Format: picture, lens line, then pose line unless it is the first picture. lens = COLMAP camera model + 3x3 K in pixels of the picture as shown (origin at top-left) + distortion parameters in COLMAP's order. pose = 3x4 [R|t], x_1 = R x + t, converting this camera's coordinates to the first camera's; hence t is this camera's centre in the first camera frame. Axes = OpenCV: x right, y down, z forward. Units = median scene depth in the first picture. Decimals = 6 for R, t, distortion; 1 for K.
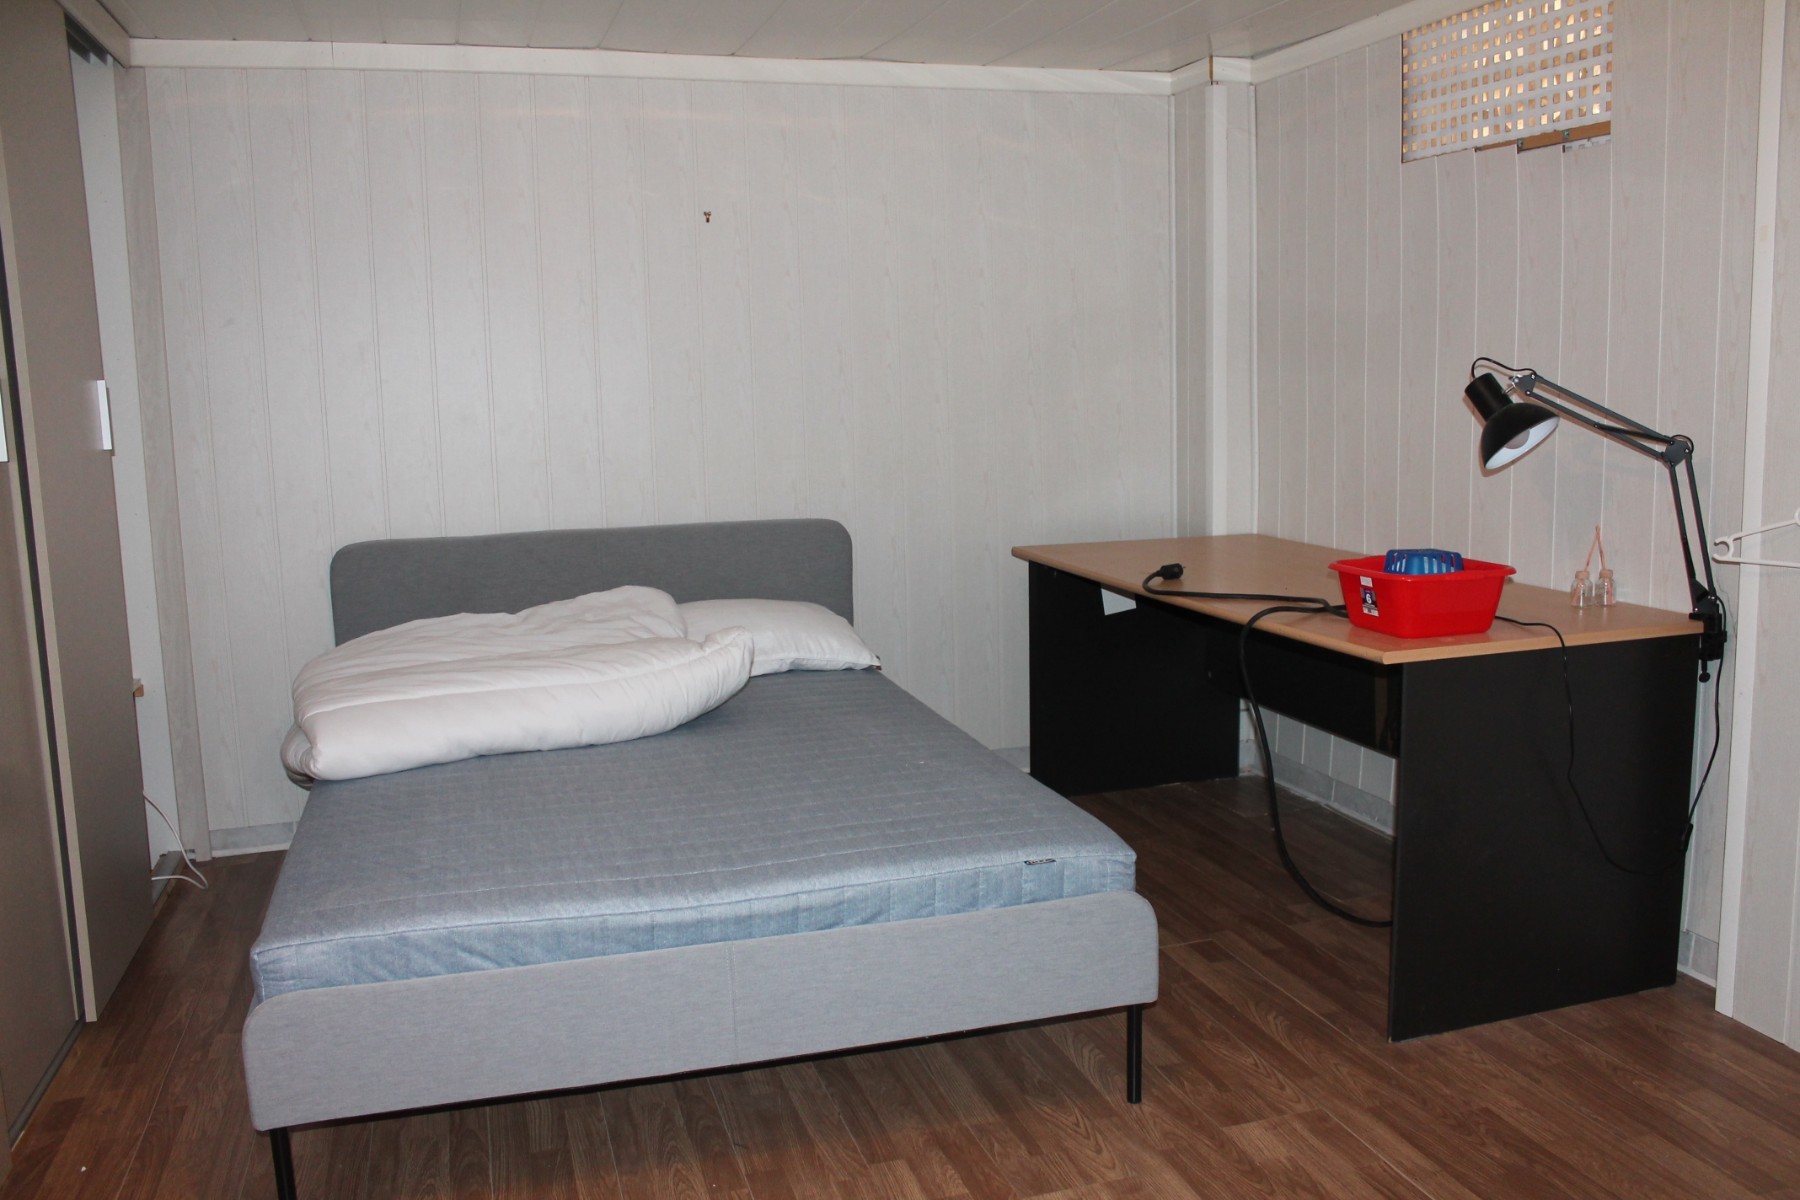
lens RADIAL K [[1489.3, 0, 902.0], [0, 1489.3, 637.0], [0, 0, 1]] dist [-0.178660, 0.204893]
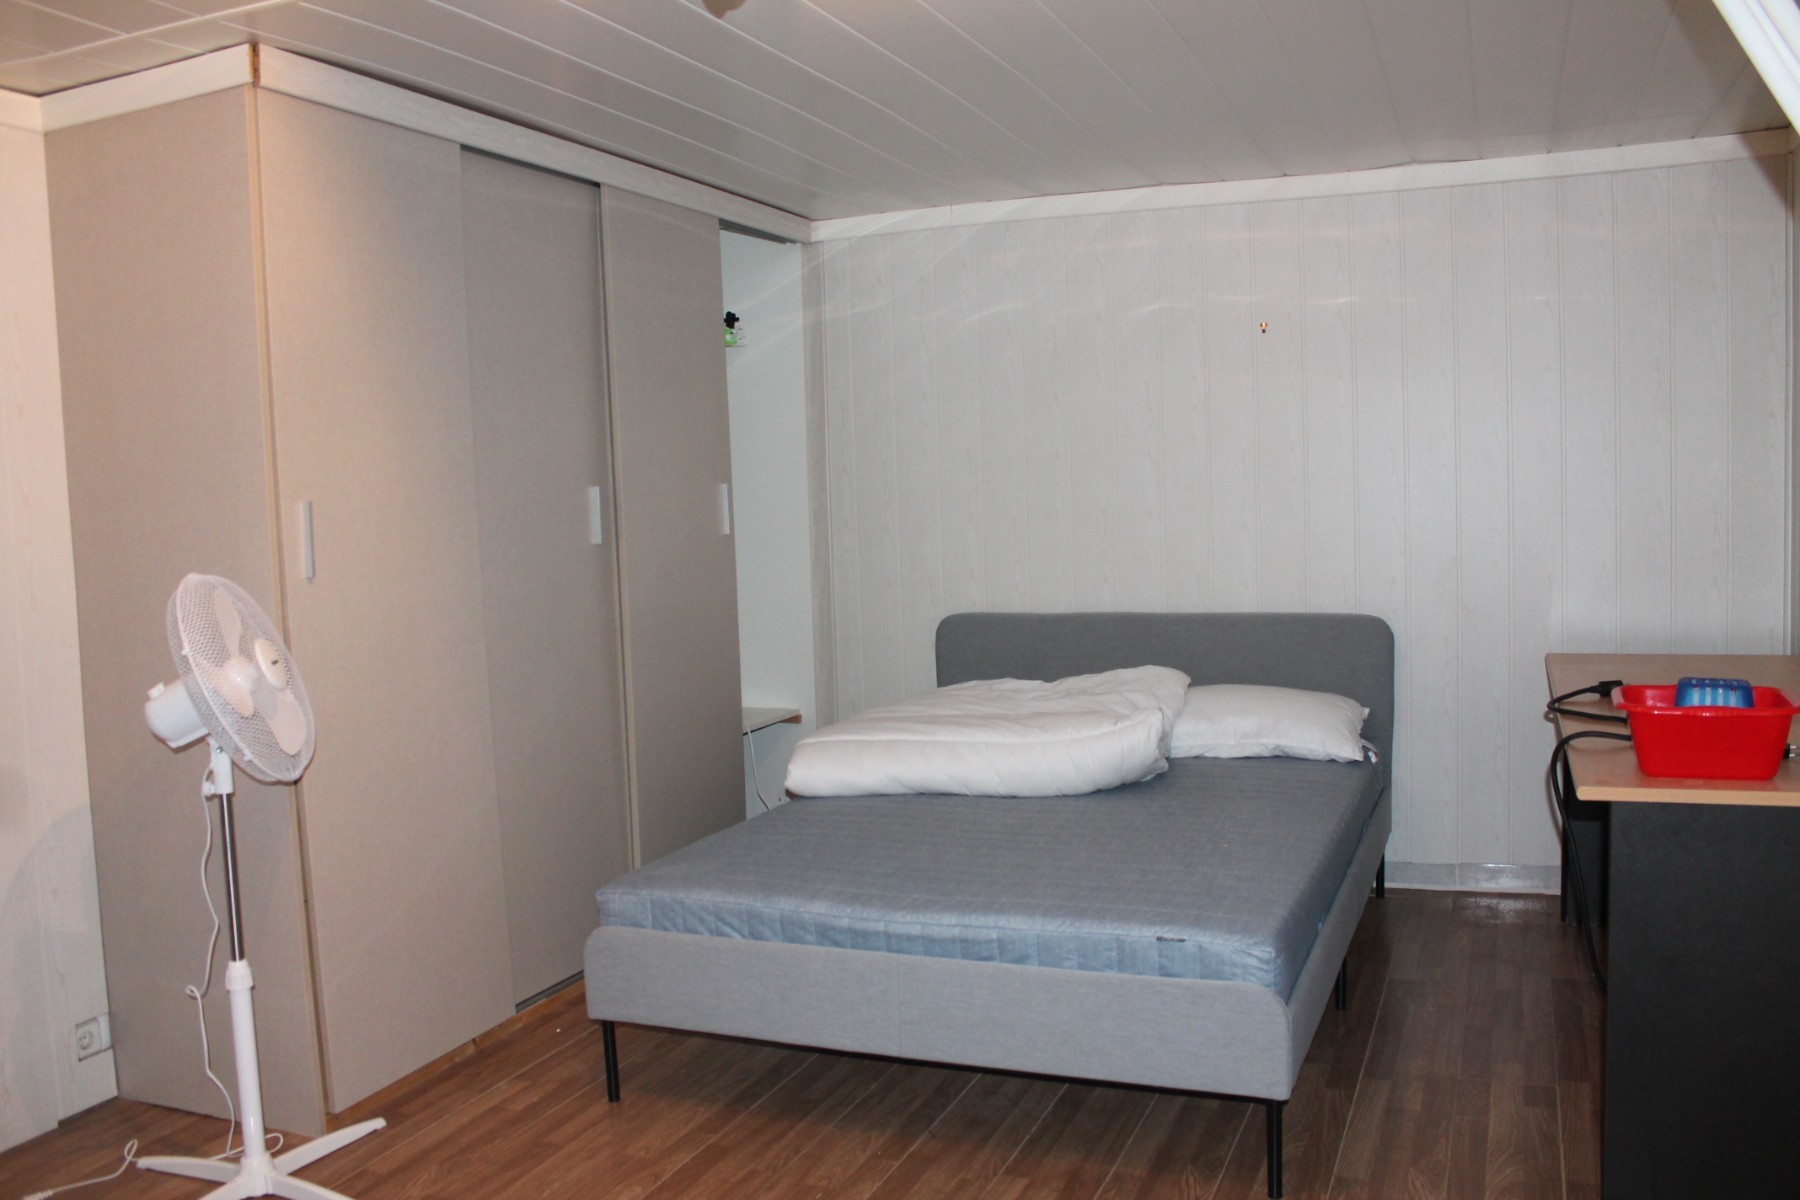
lens RADIAL K [[1486.2, 0, 922.4], [0, 1486.2, 612.7], [0, 0, 1]] dist [-0.168815, 0.141827]
pose [[0.779091, 0.047458, -0.625111, 0.582827], [-0.089073, 0.995394, -0.035445, -0.030016], [0.620550, 0.083296, 0.779730, 0.032545]]
